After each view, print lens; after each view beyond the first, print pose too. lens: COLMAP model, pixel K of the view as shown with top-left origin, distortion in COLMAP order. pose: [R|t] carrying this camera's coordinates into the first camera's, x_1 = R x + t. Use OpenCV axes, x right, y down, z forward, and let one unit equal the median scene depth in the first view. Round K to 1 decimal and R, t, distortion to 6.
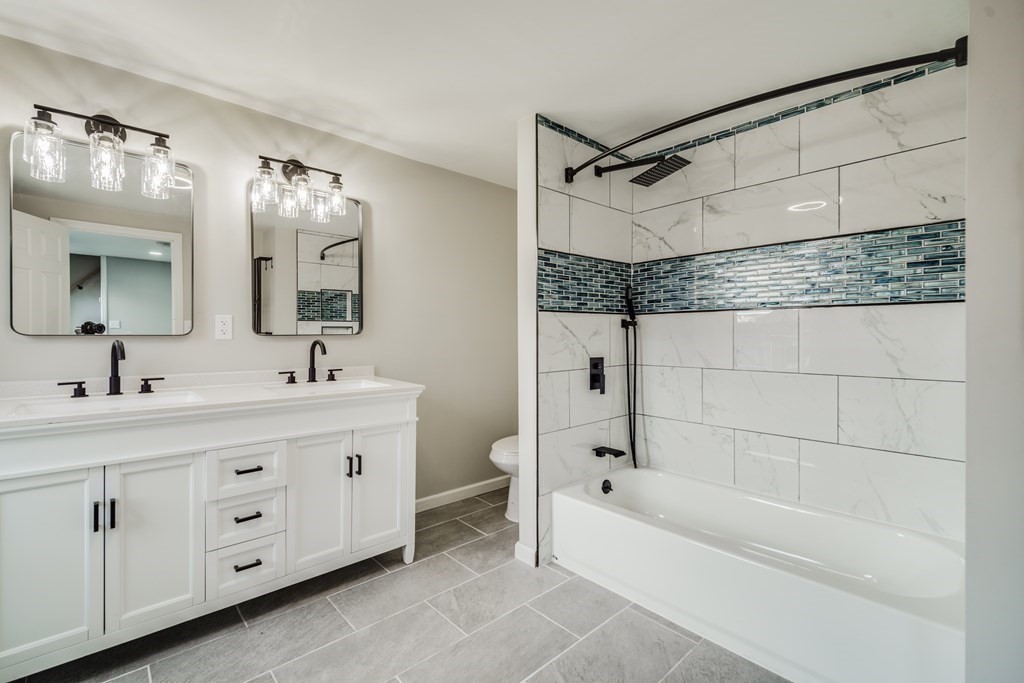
lens RADIAL K [[451.1, 0, 506.5], [0, 451.1, 338.0], [0, 0, 1]] dist [-0.001166, -0.000677]
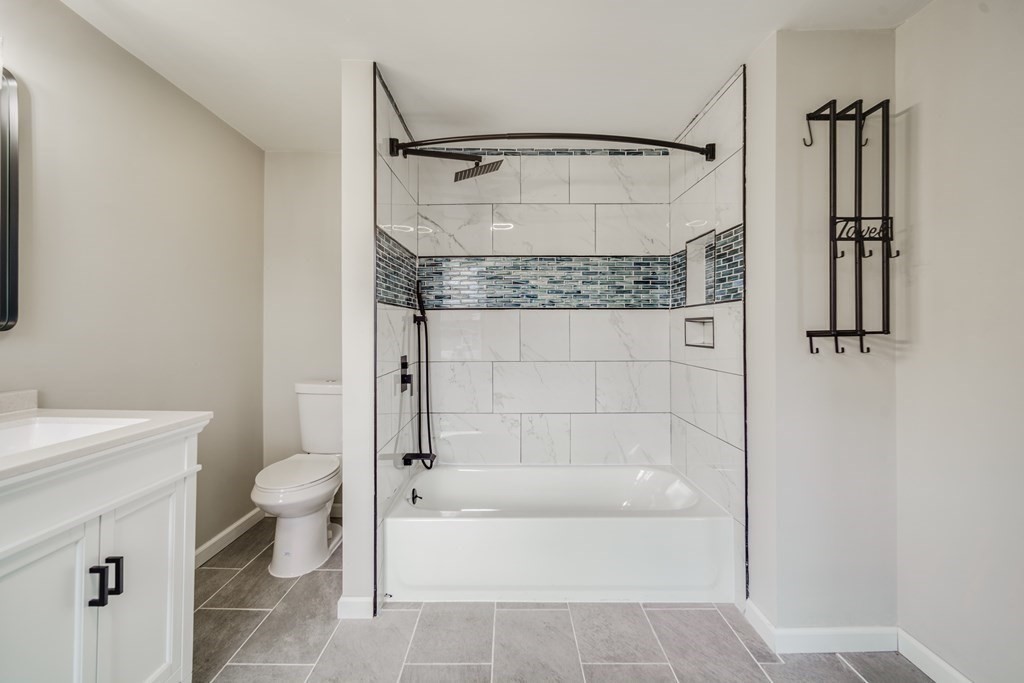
lens RADIAL K [[450.3, 0, 510.1], [0, 450.3, 328.8], [0, 0, 1]] dist [-0.001177, -0.000541]
pose [[0.671063, 0.001169, 0.741399, -0.371532], [0.006318, 0.999953, -0.007295, -0.004069], [-0.741373, 0.009579, 0.671025, 0.269012]]
